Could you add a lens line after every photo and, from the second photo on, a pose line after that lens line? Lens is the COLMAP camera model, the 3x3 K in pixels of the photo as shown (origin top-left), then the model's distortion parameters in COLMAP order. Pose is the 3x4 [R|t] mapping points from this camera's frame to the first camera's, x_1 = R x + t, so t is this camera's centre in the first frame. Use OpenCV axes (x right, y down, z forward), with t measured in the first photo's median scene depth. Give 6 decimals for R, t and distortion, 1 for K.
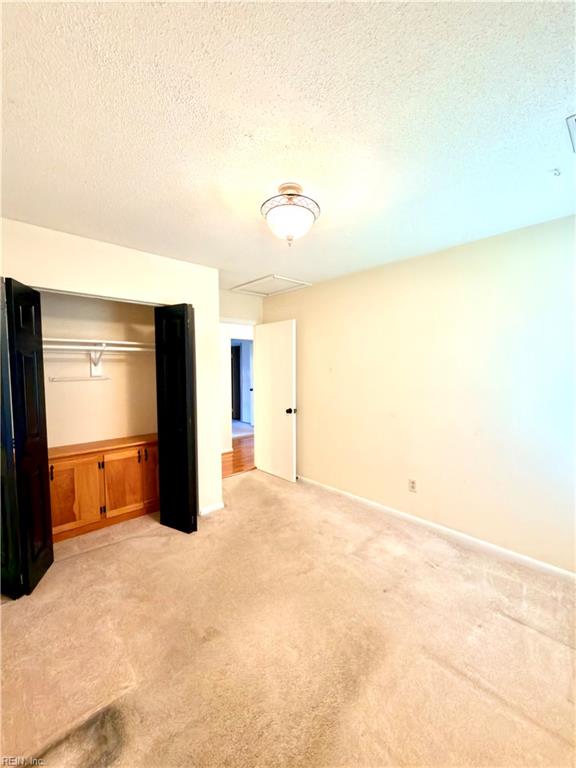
lens RADIAL K [[308.8, 0, 288.0], [0, 308.8, 386.3], [0, 0, 1]] dist [0.003306, 0.000148]
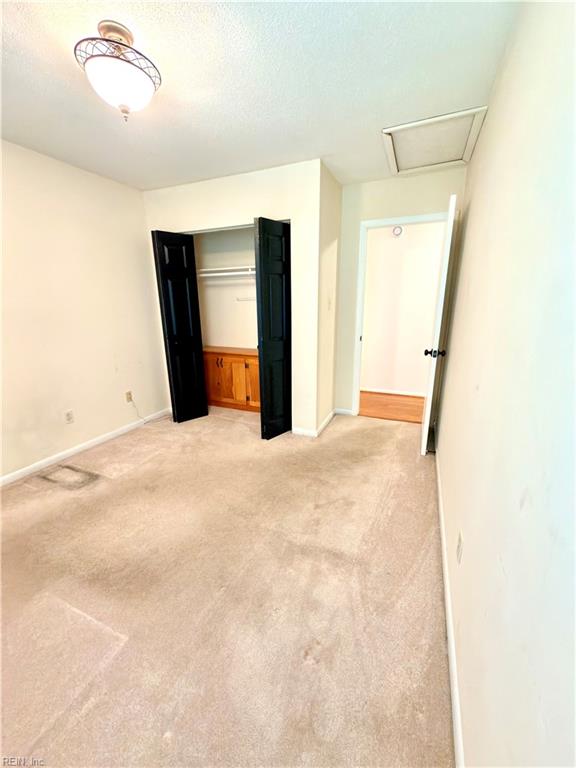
lens RADIAL K [[308.8, 0, 286.7], [0, 308.8, 382.3], [0, 0, 1]] dist [0.003306, 0.000148]
pose [[0.399397, 0.239545, -0.884929, 0.683764], [-0.036465, 0.968647, 0.245749, -0.009708], [0.916052, -0.065883, 0.395610, 0.650172]]
